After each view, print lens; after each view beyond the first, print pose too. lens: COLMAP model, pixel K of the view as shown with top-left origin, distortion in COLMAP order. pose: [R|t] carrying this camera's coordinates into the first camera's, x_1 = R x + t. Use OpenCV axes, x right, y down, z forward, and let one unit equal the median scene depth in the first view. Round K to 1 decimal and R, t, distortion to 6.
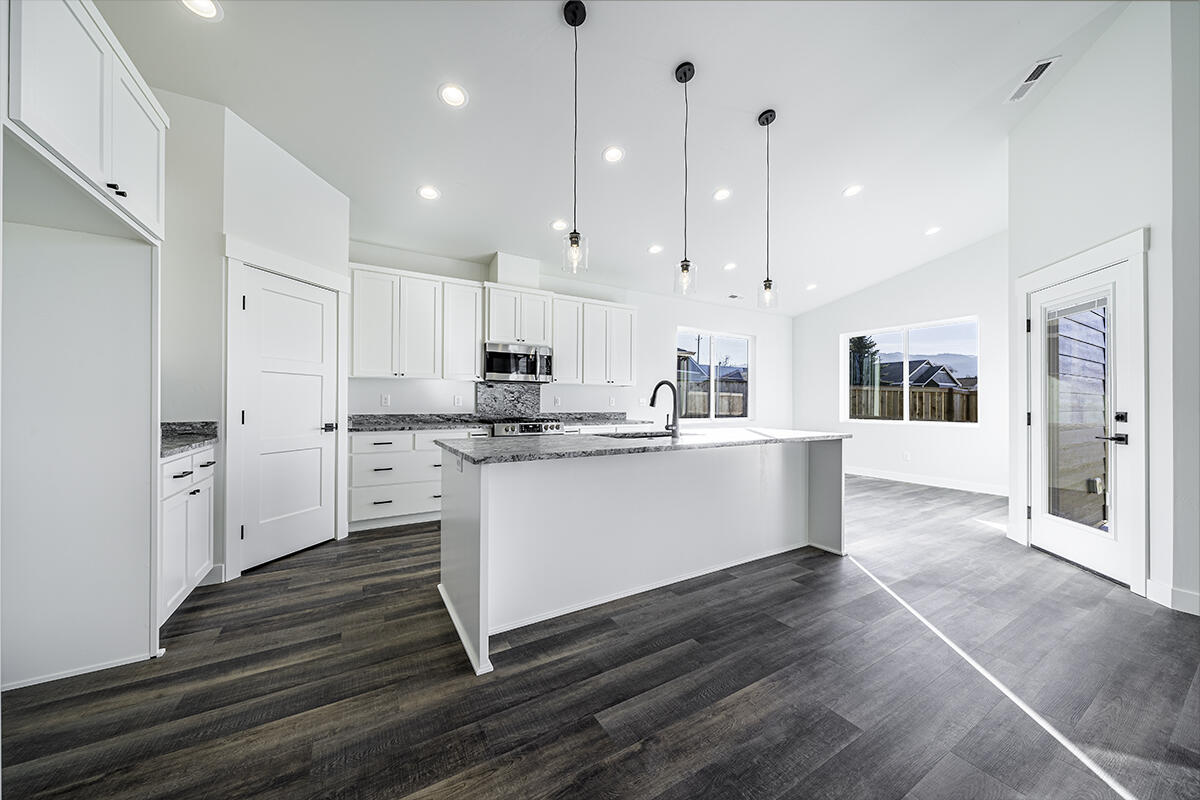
lens RADIAL K [[416.8, 0, 595.3], [0, 416.8, 401.9], [0, 0, 1]] dist [0.000989, 0.000111]
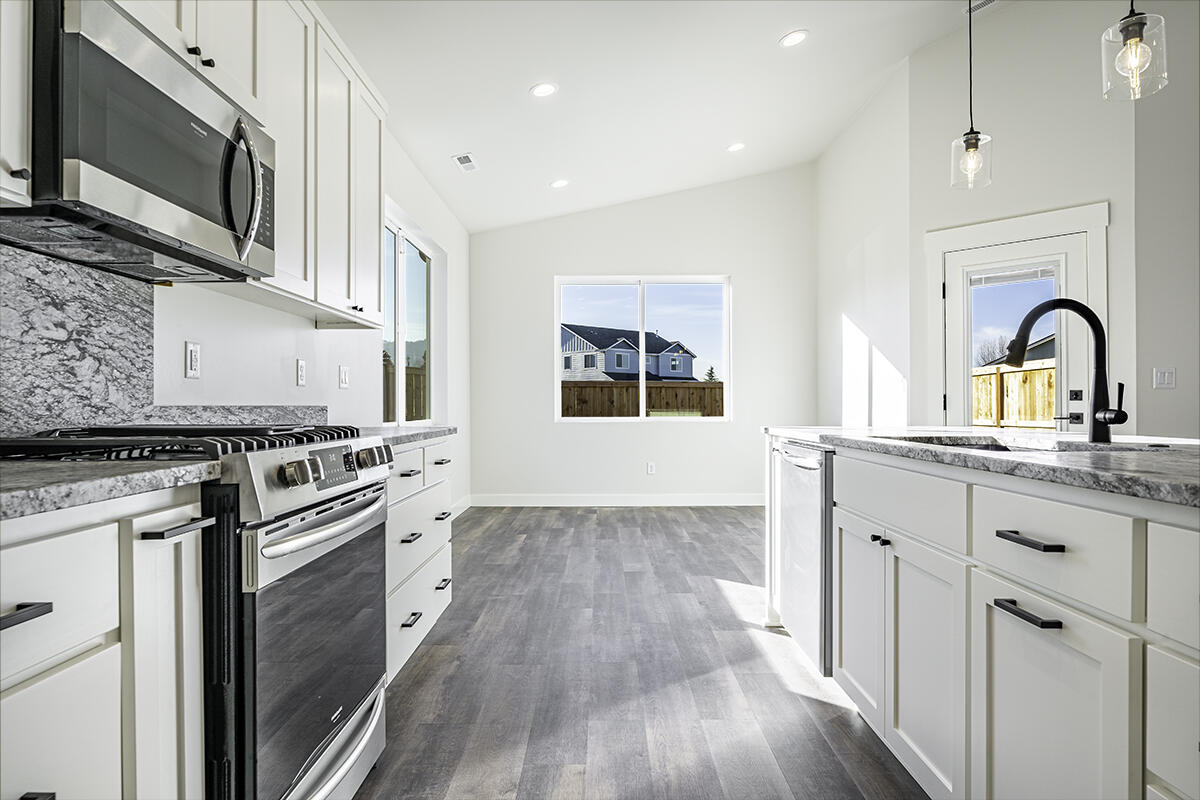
lens RADIAL K [[701.0, 0, 600.0], [0, 701.0, 400.0], [0, 0, 1]] dist [-0.004182, -0.001134]
pose [[0.499020, 0.000236, 0.866591, -0.613877], [0.002891, 0.999994, -0.001937, 0.043205], [-0.866586, 0.003472, 0.499016, 1.050638]]
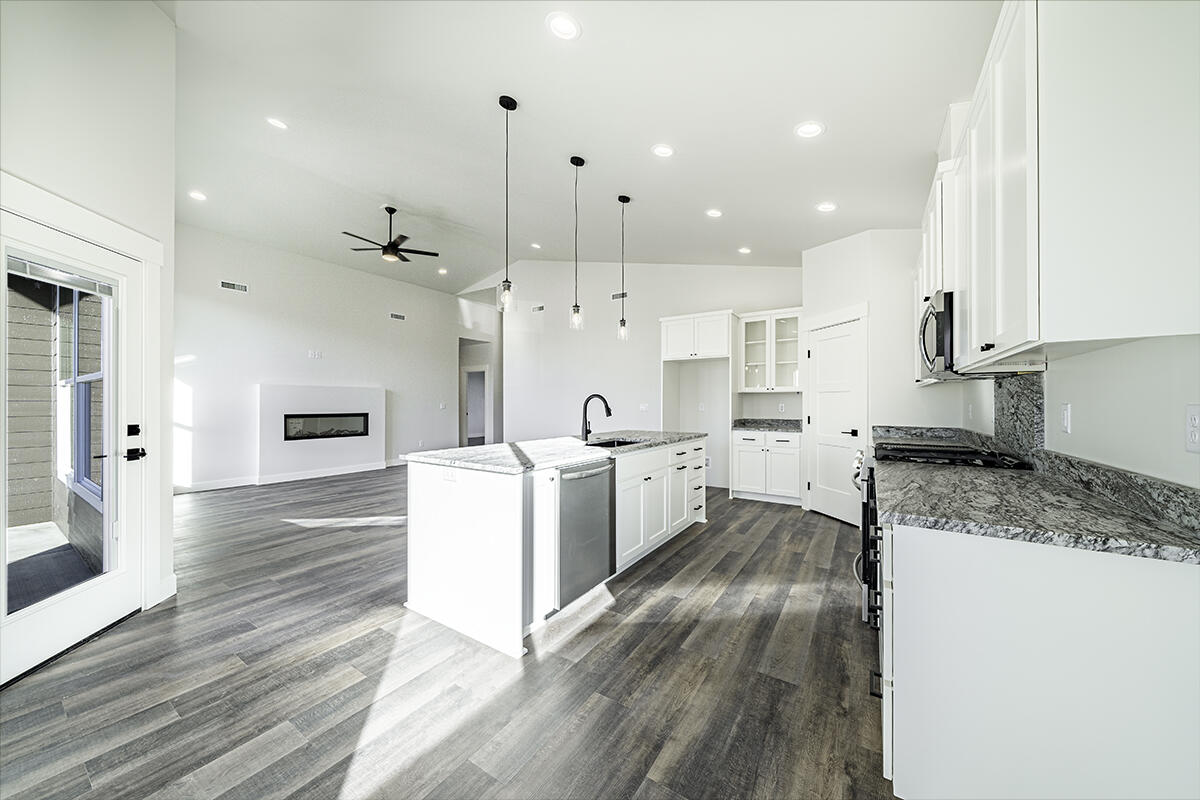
lens RADIAL K [[416.8, 0, 595.3], [0, 416.8, 401.9], [0, 0, 1]] dist [0.000989, 0.000111]
pose [[-0.892905, -0.007396, -0.450185, 0.709055], [-0.003969, 0.999956, -0.008556, -0.020103], [0.450228, -0.005853, -0.892894, 2.075781]]
